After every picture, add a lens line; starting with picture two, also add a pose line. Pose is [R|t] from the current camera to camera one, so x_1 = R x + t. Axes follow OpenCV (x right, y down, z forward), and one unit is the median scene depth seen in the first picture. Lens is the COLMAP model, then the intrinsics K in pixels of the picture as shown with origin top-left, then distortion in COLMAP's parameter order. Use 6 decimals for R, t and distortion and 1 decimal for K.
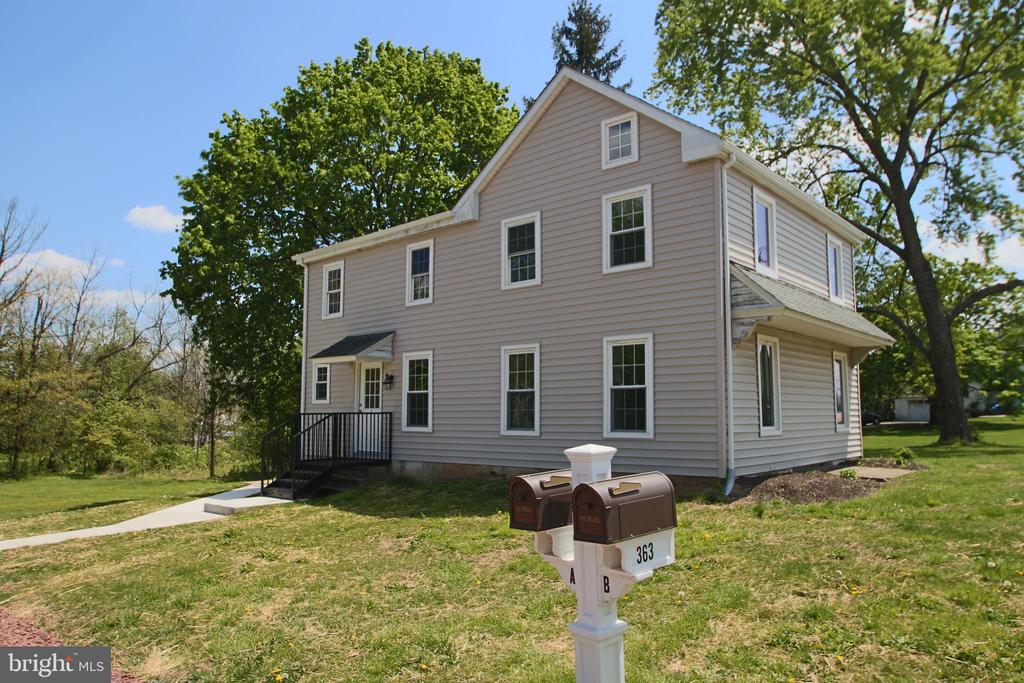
lens RADIAL K [[703.7, 0, 512.0], [0, 703.7, 341.5], [0, 0, 1]] dist [-0.027655, -0.000757]
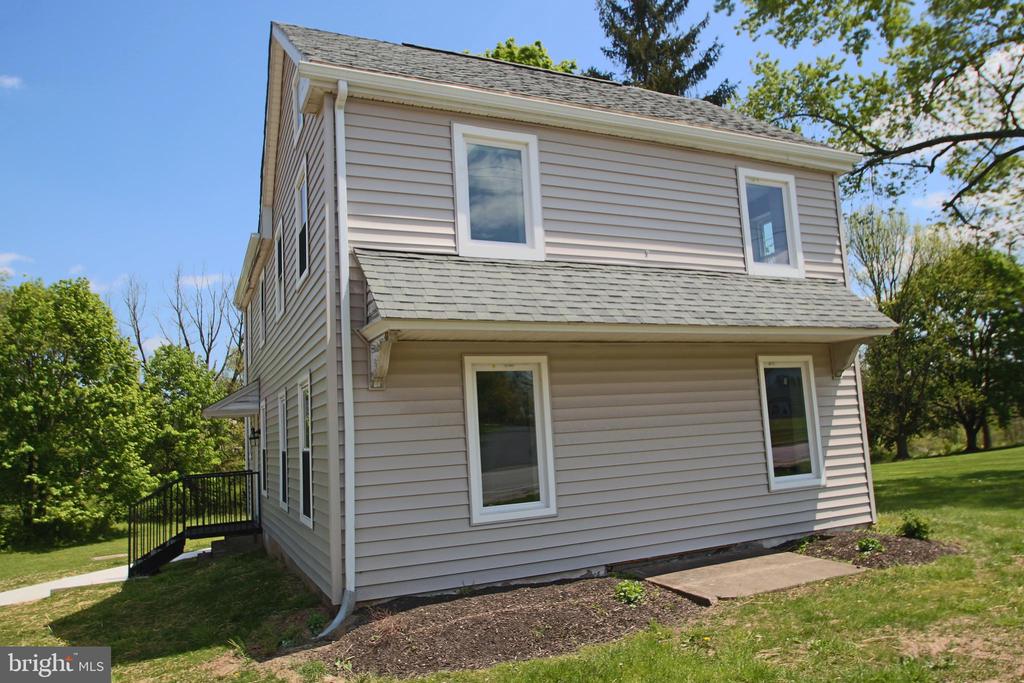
lens RADIAL K [[703.7, 0, 512.0], [0, 703.7, 341.5], [0, 0, 1]] dist [-0.027655, -0.000757]
pose [[0.918160, -0.101358, -0.383025, 0.486040], [0.095055, 0.994842, -0.035402, 0.002178], [0.384638, -0.003904, 0.923059, 0.348078]]
